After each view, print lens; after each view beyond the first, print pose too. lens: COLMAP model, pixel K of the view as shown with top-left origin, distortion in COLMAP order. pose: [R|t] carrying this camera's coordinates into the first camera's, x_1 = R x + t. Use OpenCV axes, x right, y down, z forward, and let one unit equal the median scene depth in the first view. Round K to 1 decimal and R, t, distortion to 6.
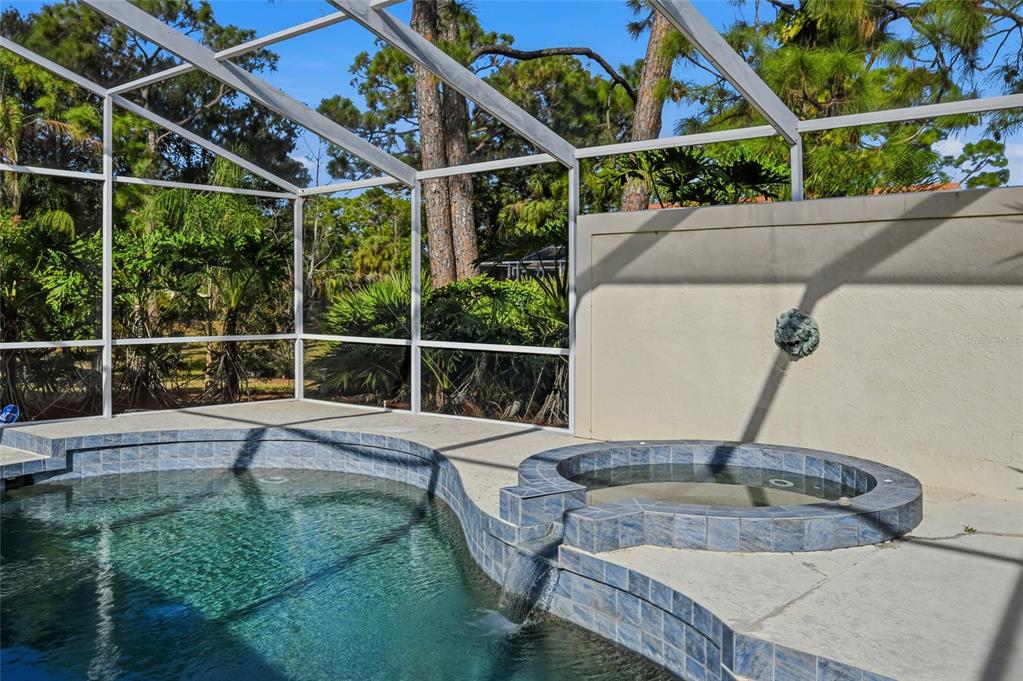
lens RADIAL K [[918.5, 0, 513.1], [0, 918.5, 275.4], [0, 0, 1]] dist [-0.010961, -0.001171]
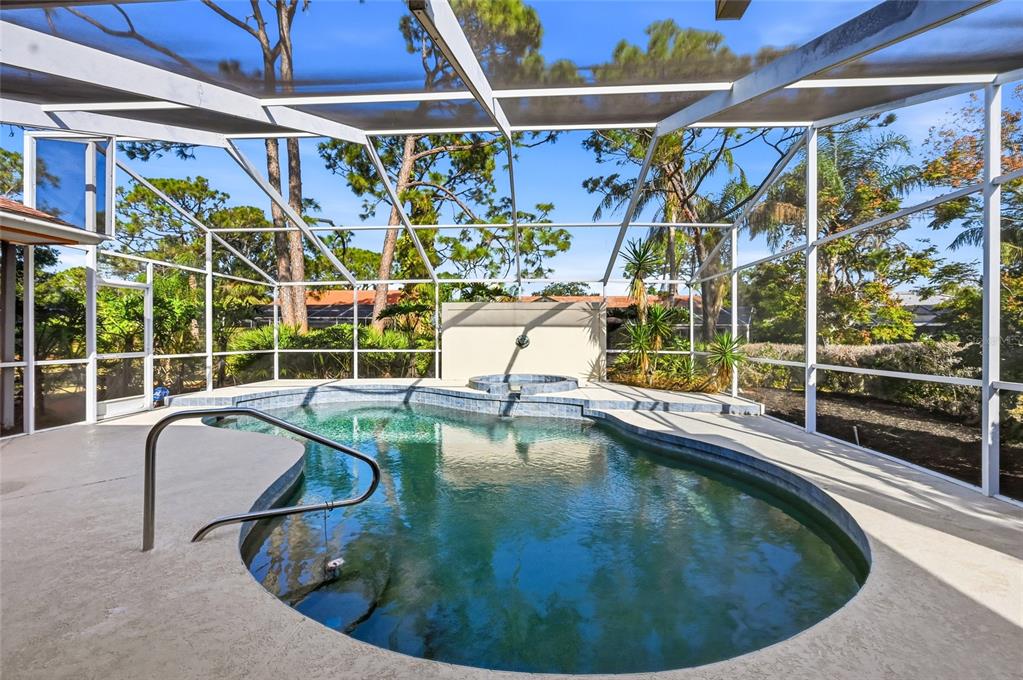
lens RADIAL K [[436.2, 0, 512.2], [0, 436.2, 331.3], [0, 0, 1]] dist [-0.002470, -0.000186]
pose [[0.769809, 0.000590, 0.638274, -0.623915], [-0.008163, 0.999927, 0.008920, 0.009865], [-0.638222, -0.012077, 0.769758, -0.191464]]
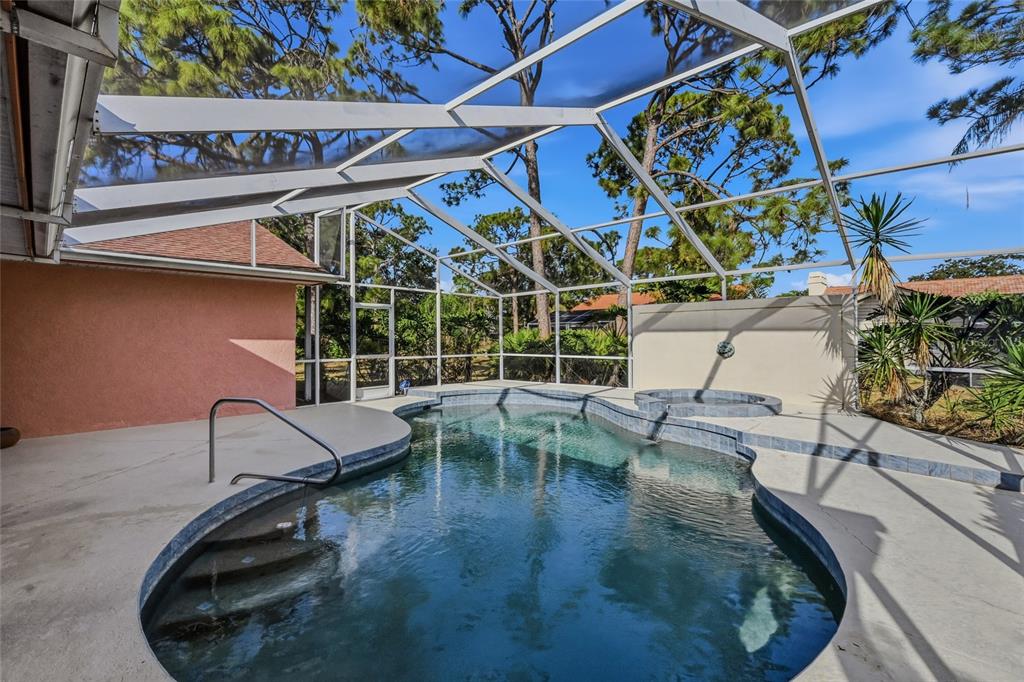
lens RADIAL K [[454.9, 0, 508.4], [0, 454.9, 334.5], [0, 0, 1]] dist [-0.009018, -0.000282]
pose [[0.999716, -0.008644, -0.022219, -0.252944], [0.008912, 0.999888, 0.011998, -0.002534], [0.022113, -0.012193, 0.999681, -0.303313]]
